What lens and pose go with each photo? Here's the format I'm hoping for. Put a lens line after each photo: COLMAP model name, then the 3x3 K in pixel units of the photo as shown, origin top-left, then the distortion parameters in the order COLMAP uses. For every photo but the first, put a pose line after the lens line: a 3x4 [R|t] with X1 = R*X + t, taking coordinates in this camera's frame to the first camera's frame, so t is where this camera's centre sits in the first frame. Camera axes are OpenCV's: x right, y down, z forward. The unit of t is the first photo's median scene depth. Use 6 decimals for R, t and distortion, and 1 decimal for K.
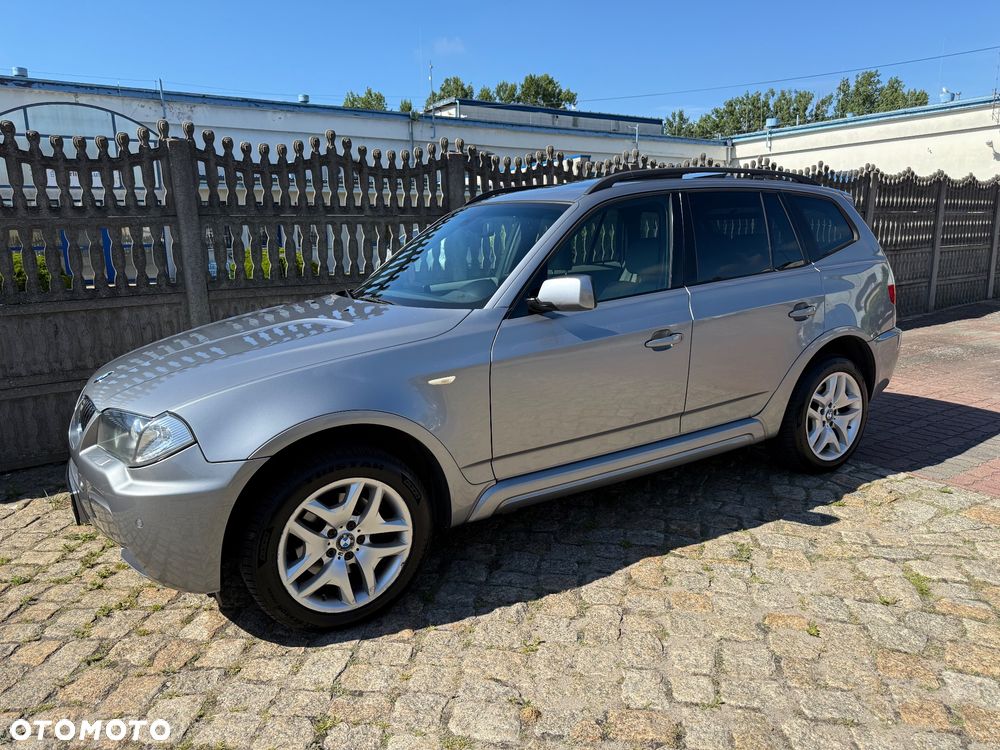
lens RADIAL K [[712.4, 0, 499.8], [0, 712.4, 379.0], [0, 0, 1]] dist [0.015140, -0.020478]
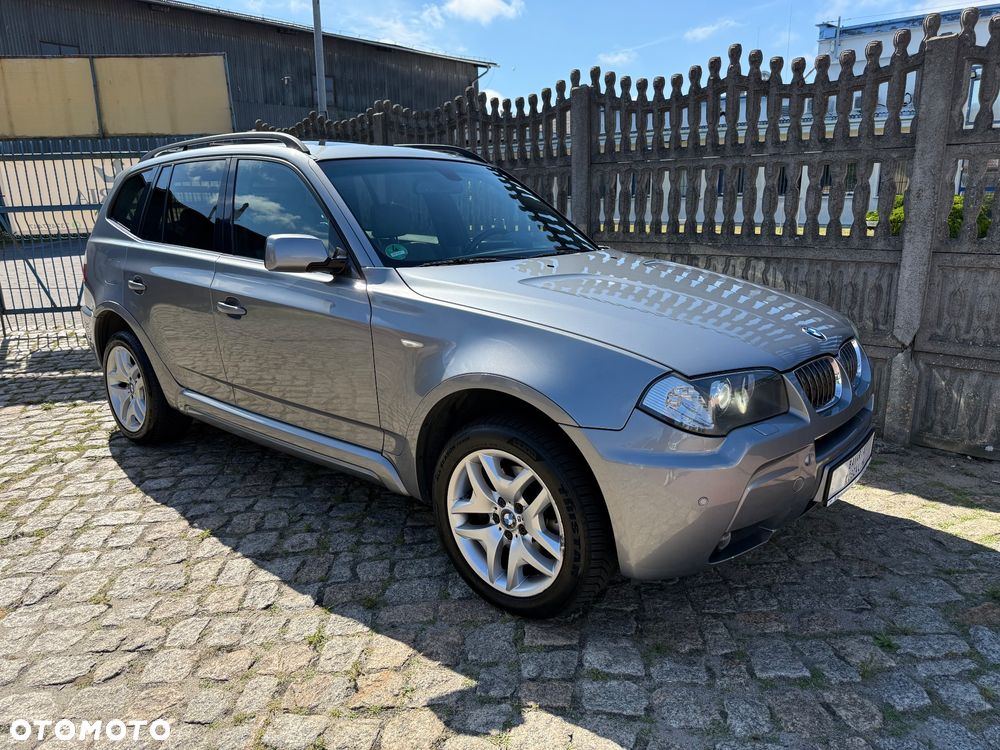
lens RADIAL K [[712.4, 0, 498.4], [0, 712.4, 375.0], [0, 0, 1]] dist [0.015140, -0.020478]
pose [[0.235805, 0.257966, -0.936936, 0.559103], [-0.184085, 0.958526, 0.217580, -0.139974], [0.954206, 0.121169, 0.273513, 0.646470]]
